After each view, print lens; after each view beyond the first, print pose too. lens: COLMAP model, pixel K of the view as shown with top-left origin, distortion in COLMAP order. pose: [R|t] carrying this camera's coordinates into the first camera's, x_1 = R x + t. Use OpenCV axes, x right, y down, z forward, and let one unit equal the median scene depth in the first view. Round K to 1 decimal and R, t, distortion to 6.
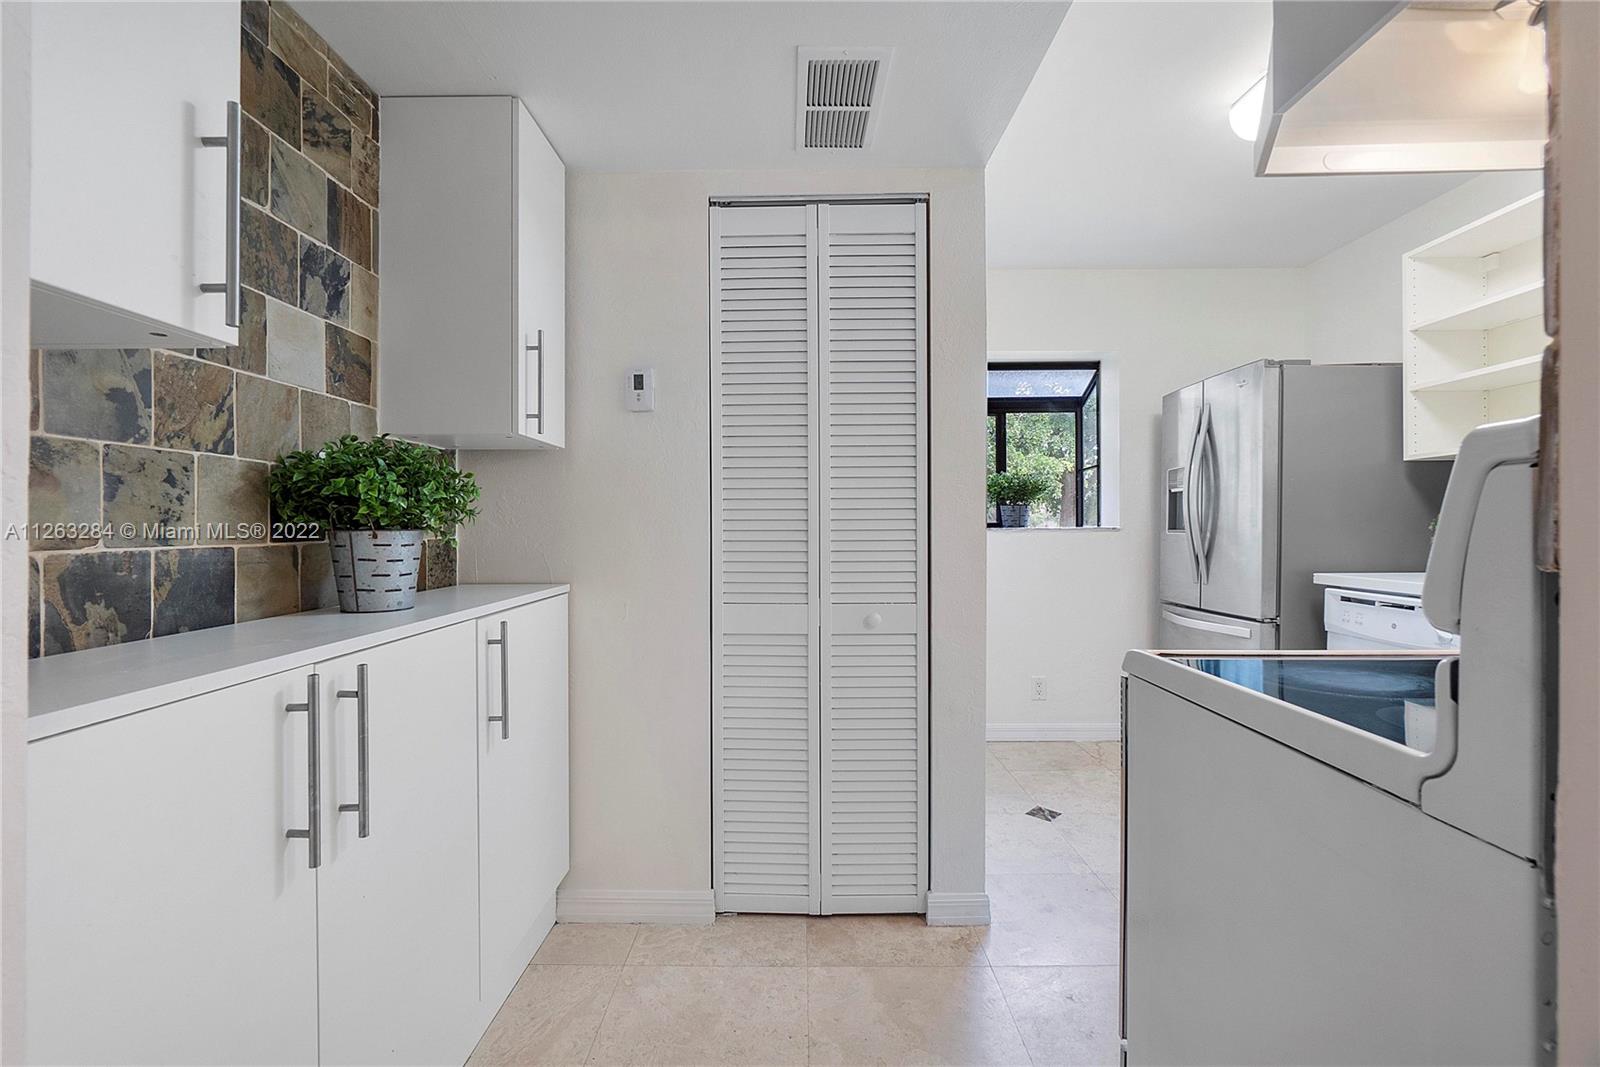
lens RADIAL K [[693.7, 0, 792.2], [0, 693.7, 527.8], [0, 0, 1]] dist [-0.006212, 0.001197]
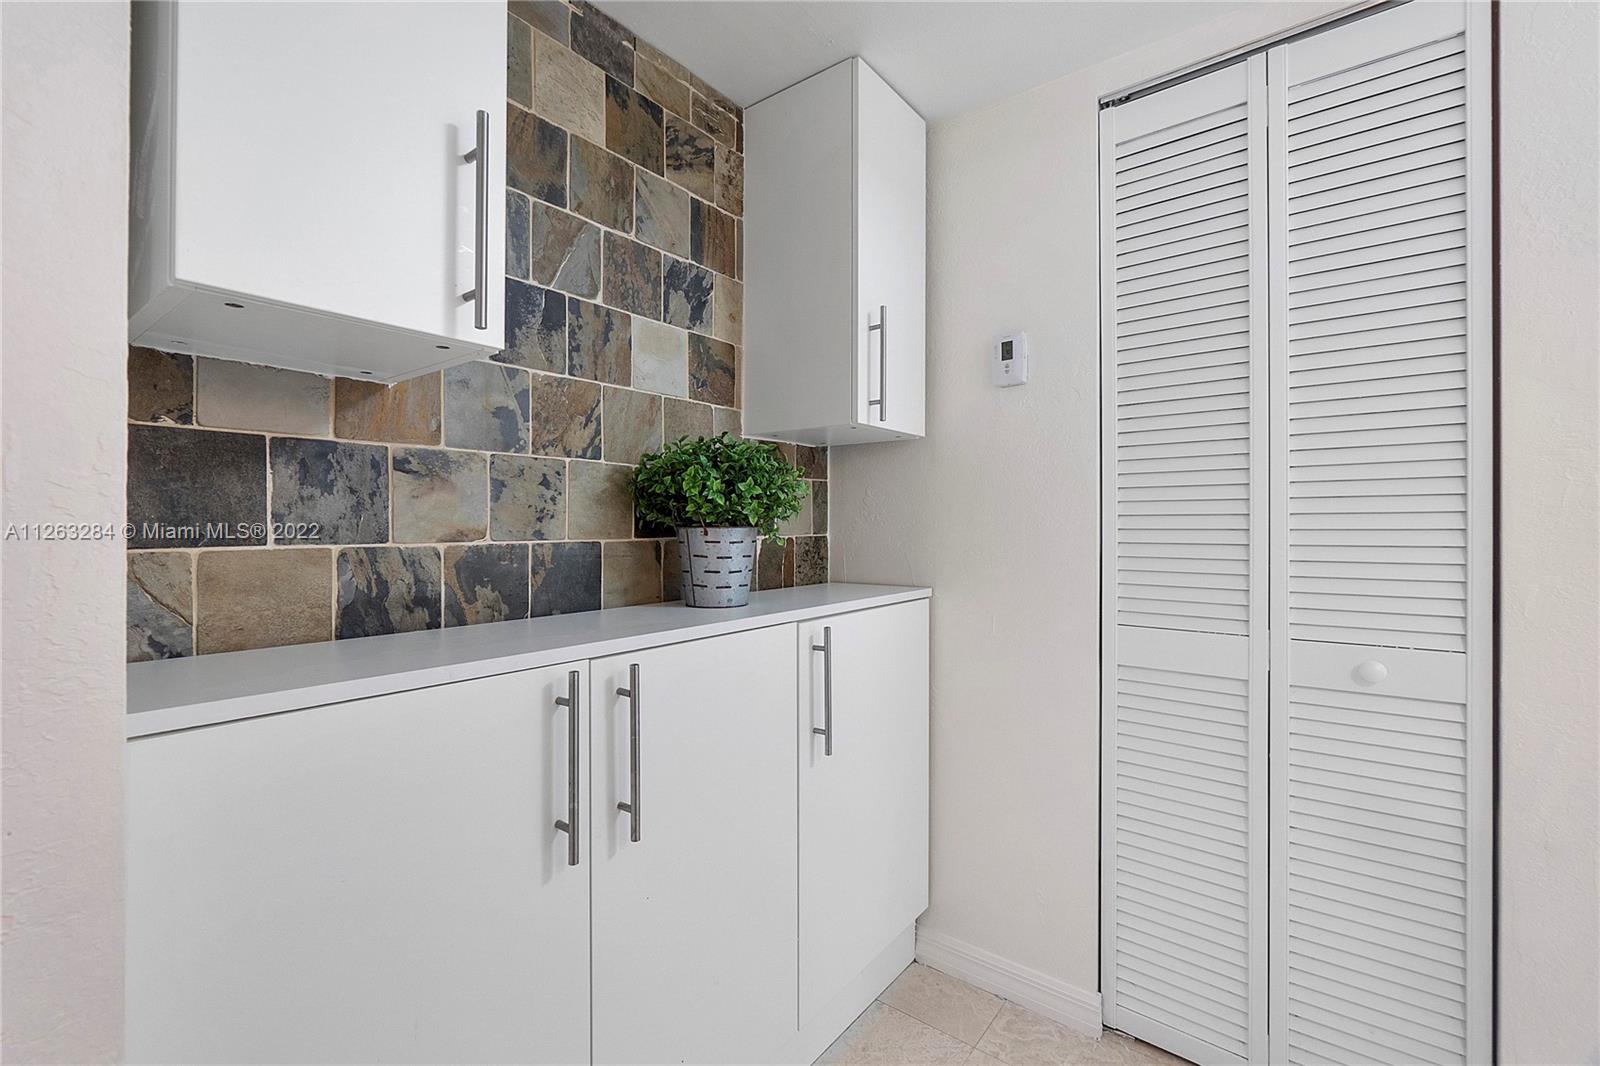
lens RADIAL K [[693.7, 0, 792.2], [0, 693.7, 527.3], [0, 0, 1]] dist [-0.006212, 0.001197]
pose [[0.799129, 0.003983, -0.601146, 0.106806], [-0.002817, 0.999992, 0.002880, 0.000510], [0.601153, -0.000608, 0.799134, 0.259836]]
